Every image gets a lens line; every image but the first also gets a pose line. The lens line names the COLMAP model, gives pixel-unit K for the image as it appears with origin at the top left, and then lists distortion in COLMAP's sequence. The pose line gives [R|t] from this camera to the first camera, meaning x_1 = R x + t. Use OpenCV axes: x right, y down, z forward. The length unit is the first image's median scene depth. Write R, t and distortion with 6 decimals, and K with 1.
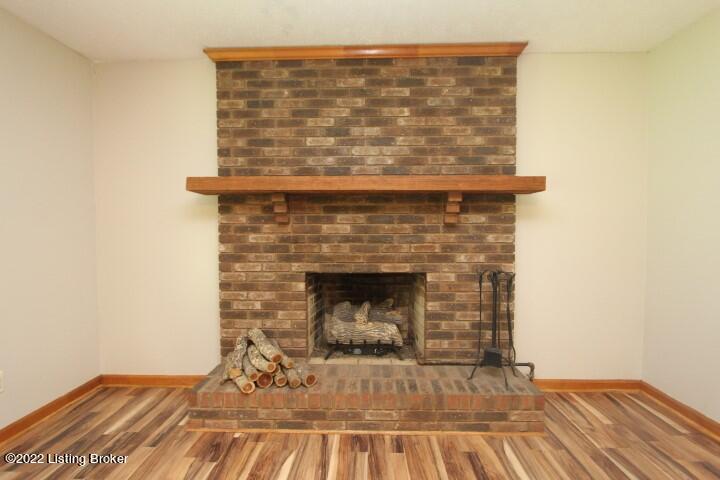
lens RADIAL K [[325.7, 0, 362.5], [0, 325.7, 241.7], [0, 0, 1]] dist [0.017274, 0.000323]
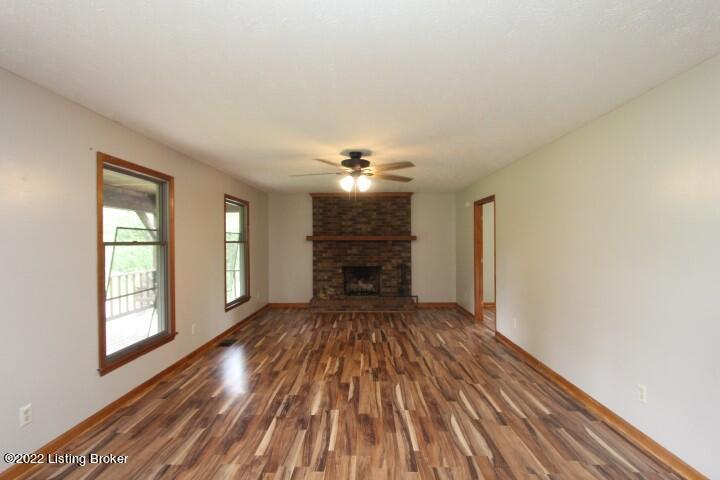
lens RADIAL K [[325.7, 0, 359.0], [0, 325.7, 239.7], [0, 0, 1]] dist [0.017274, 0.000323]
pose [[0.999974, -0.003829, 0.006184, -0.036404], [0.003907, 0.999911, -0.012756, -0.111092], [-0.006134, 0.012780, 0.999900, -2.006627]]
